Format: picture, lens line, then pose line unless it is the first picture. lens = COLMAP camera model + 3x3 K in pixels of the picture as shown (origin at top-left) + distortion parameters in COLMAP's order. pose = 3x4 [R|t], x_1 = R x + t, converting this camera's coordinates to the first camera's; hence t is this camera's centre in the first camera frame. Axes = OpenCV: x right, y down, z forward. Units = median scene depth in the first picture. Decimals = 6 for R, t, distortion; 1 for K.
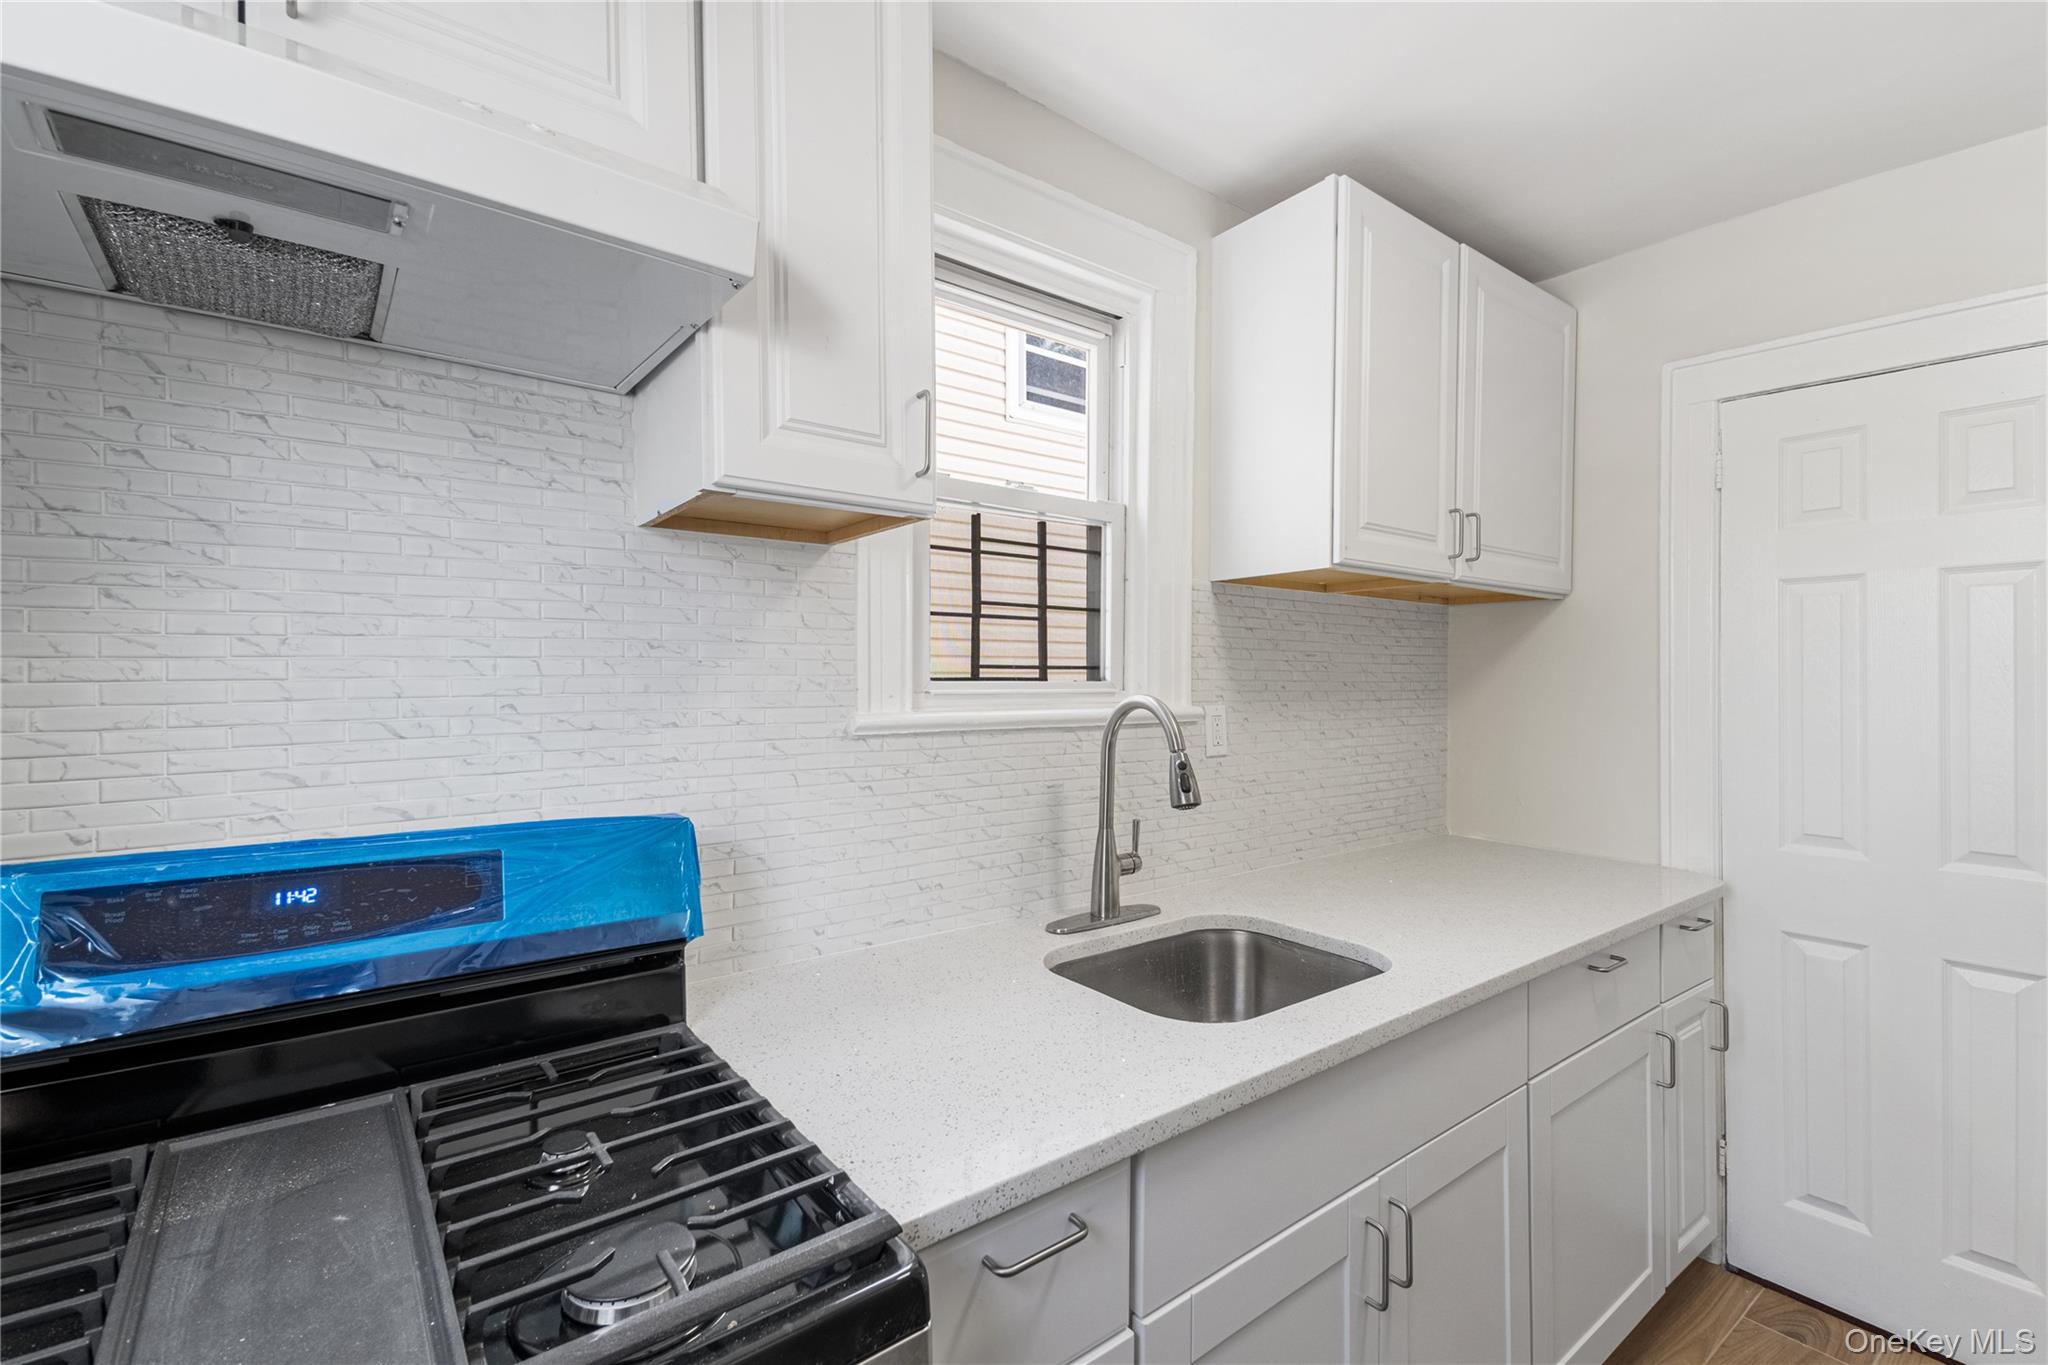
lens RADIAL K [[912.2, 0, 1021.6], [0, 912.2, 676.6], [0, 0, 1]] dist [-0.010627, 0.003522]
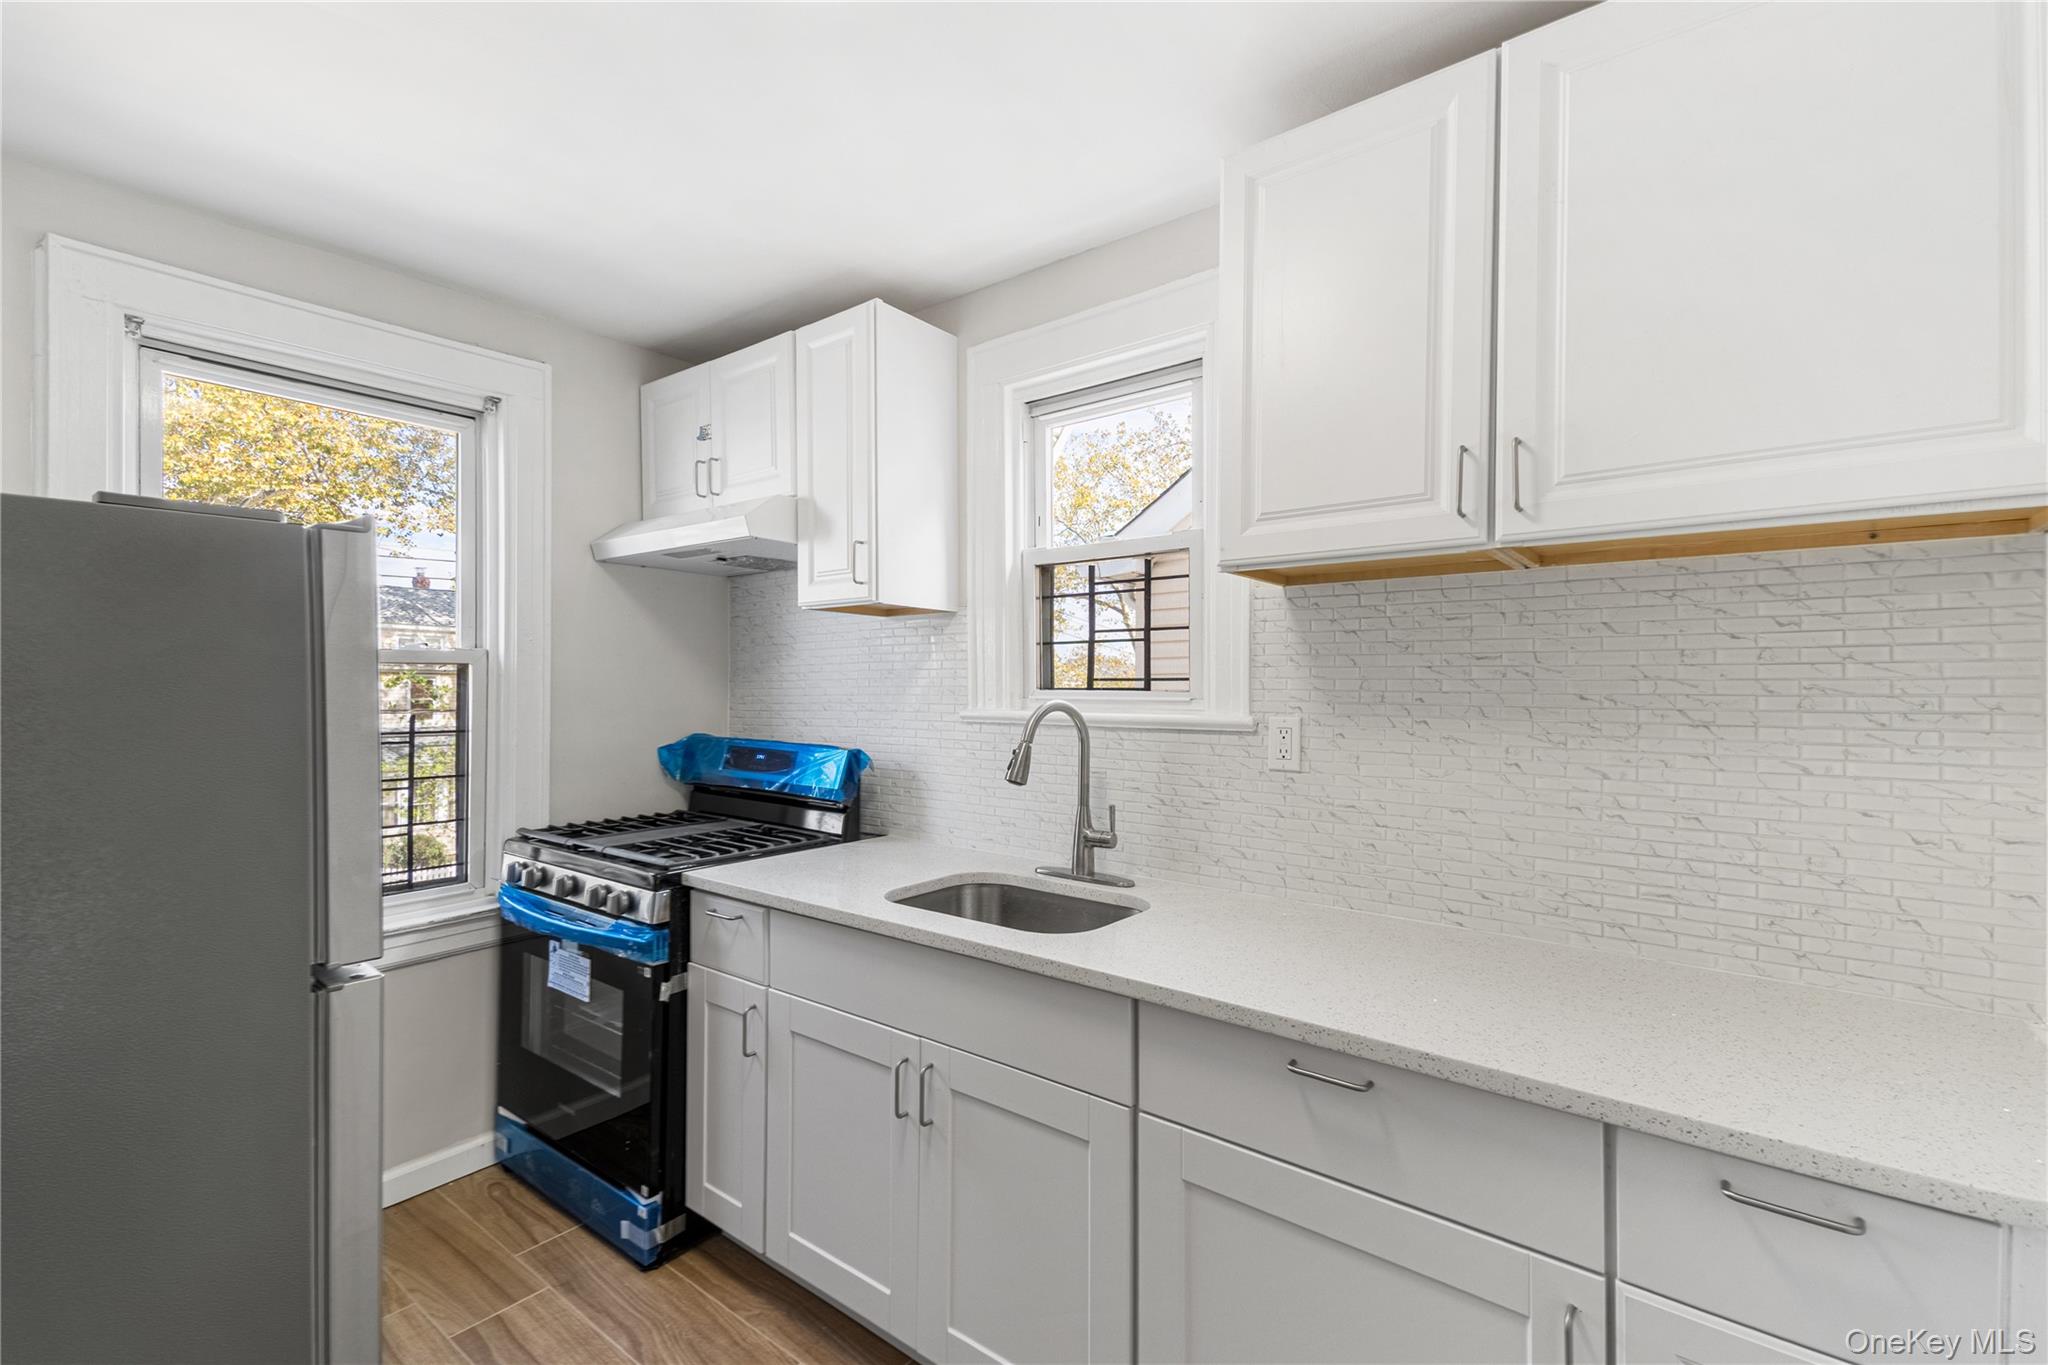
lens RADIAL K [[912.2, 0, 1019.2], [0, 912.2, 688.0], [0, 0, 1]] dist [-0.010627, 0.003522]
pose [[0.209523, 0.003605, -0.977797, 1.239046], [0.004169, 0.999981, 0.004580, -0.004929], [0.977795, -0.005036, 0.209504, 0.608418]]
